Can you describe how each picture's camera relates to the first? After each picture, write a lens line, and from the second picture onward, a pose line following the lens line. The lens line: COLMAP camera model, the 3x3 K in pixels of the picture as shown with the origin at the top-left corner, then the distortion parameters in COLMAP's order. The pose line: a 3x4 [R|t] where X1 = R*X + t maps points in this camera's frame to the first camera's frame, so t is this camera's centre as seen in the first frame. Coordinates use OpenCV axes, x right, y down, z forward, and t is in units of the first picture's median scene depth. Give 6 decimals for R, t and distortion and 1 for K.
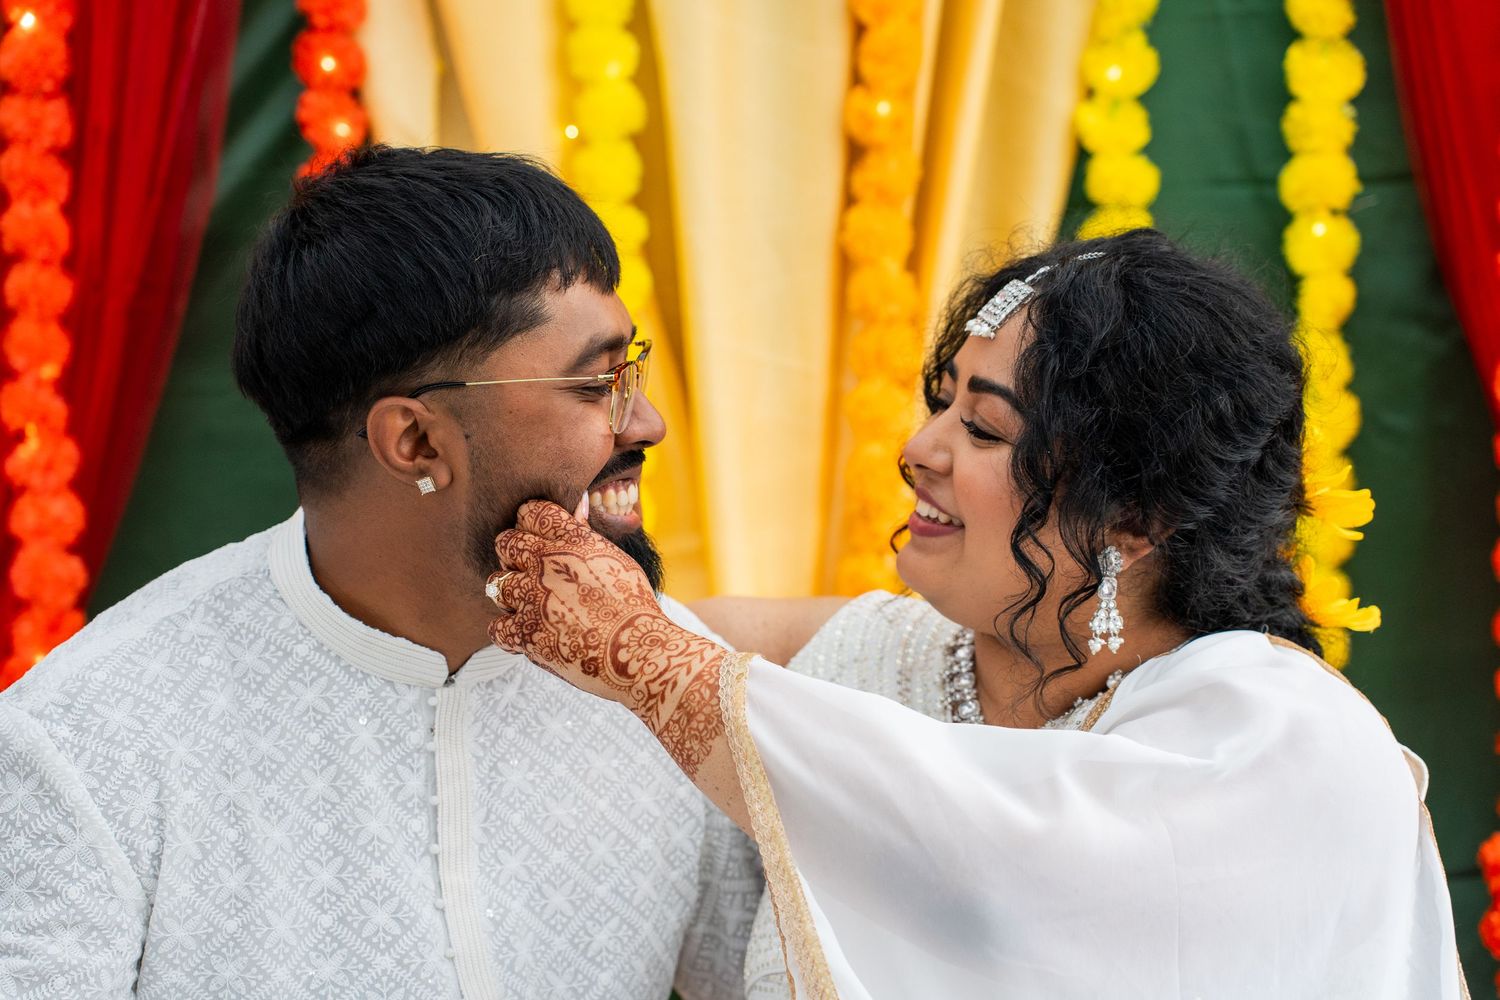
lens RADIAL K [[3298.8, 0, 721.9], [0, 3298.8, 503.4], [0, 0, 1]] dist [0.344508, 4.256047]
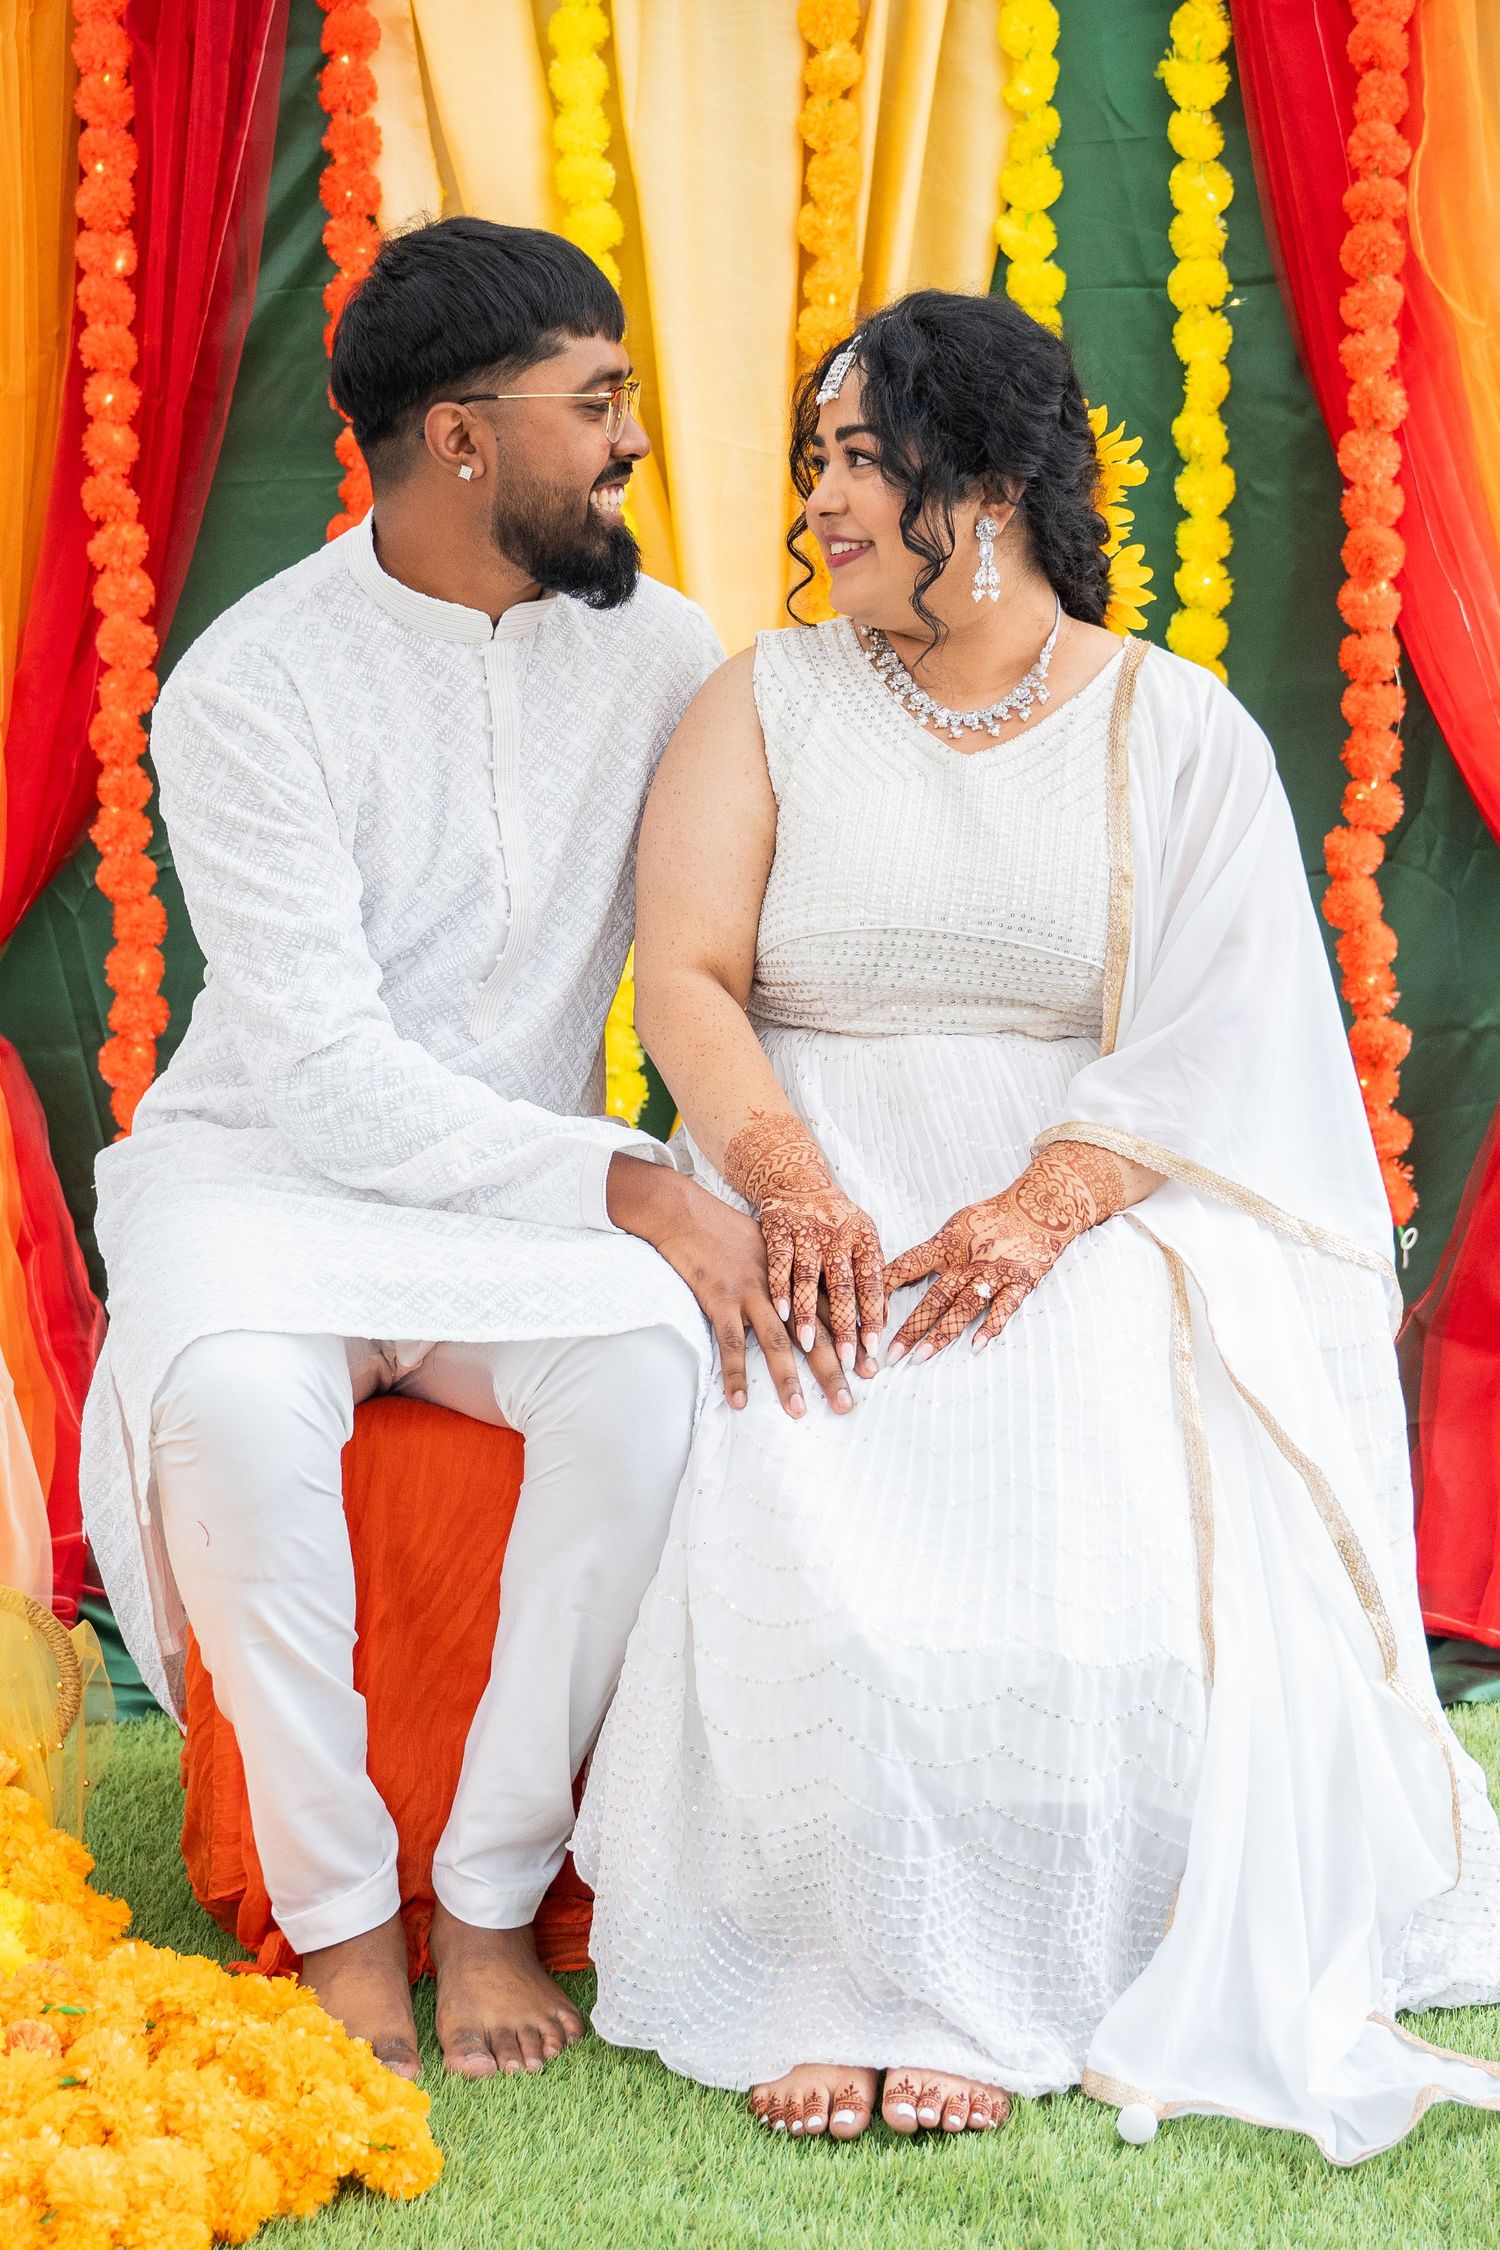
lens RADIAL K [[3795.7, 0, 750.0], [0, 3795.7, 1125.0], [0, 0, 1]] dist [0.062374, -0.040324]
pose [[0.999781, -0.019455, 0.007671, 0.004717], [0.018713, 0.996018, 0.087172, 0.078228], [-0.009336, -0.087009, 0.996164, -0.347767]]
